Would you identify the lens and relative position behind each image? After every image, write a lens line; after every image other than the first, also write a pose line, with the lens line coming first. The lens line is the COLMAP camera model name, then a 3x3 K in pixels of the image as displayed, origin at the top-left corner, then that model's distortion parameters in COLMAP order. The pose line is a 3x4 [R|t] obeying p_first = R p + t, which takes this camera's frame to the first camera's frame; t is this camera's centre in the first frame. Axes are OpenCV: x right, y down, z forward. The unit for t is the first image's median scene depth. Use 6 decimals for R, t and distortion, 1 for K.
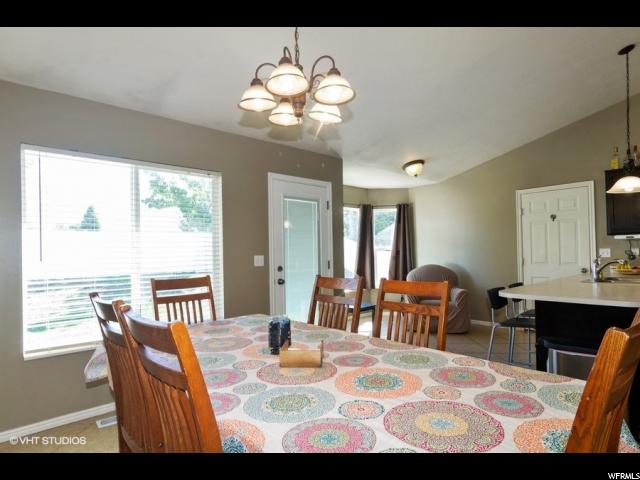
lens RADIAL K [[352.2, 0, 323.0], [0, 352.2, 254.3], [0, 0, 1]] dist [-0.002710, -0.000312]
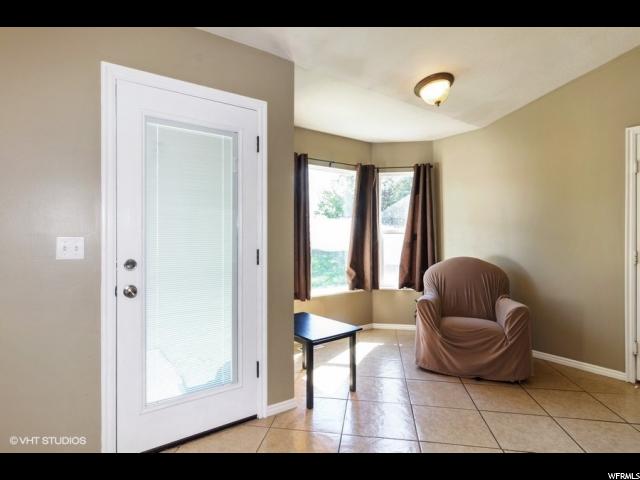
lens RADIAL K [[346.7, 0, 320.0], [0, 346.7, 240.0], [0, 0, 1]] dist [0.003442, 0.001062]
pose [[0.993163, 0.020055, -0.115000, 0.123056], [-0.019215, 0.999780, 0.008411, -0.001119], [0.115143, -0.006143, 0.993330, 0.357565]]
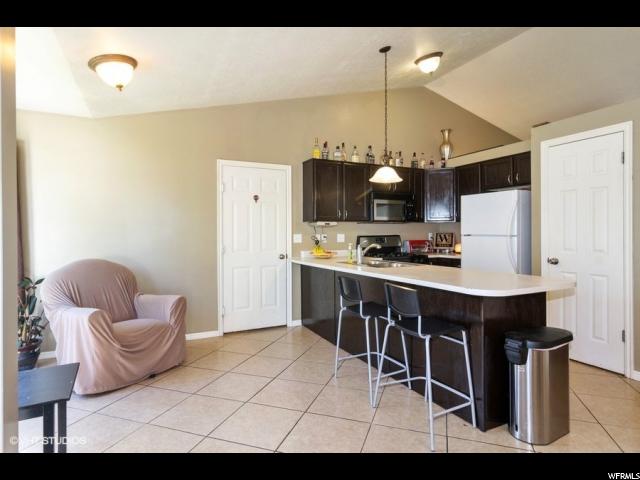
lens RADIAL K [[351.6, 0, 320.0], [0, 351.6, 240.0], [0, 0, 1]] dist [-0.004409, -0.000619]
pose [[0.285519, 0.000698, 0.958373, -0.125193], [0.004391, 0.999988, -0.002037, 0.001924], [-0.958363, 0.004789, 0.285513, 0.497278]]
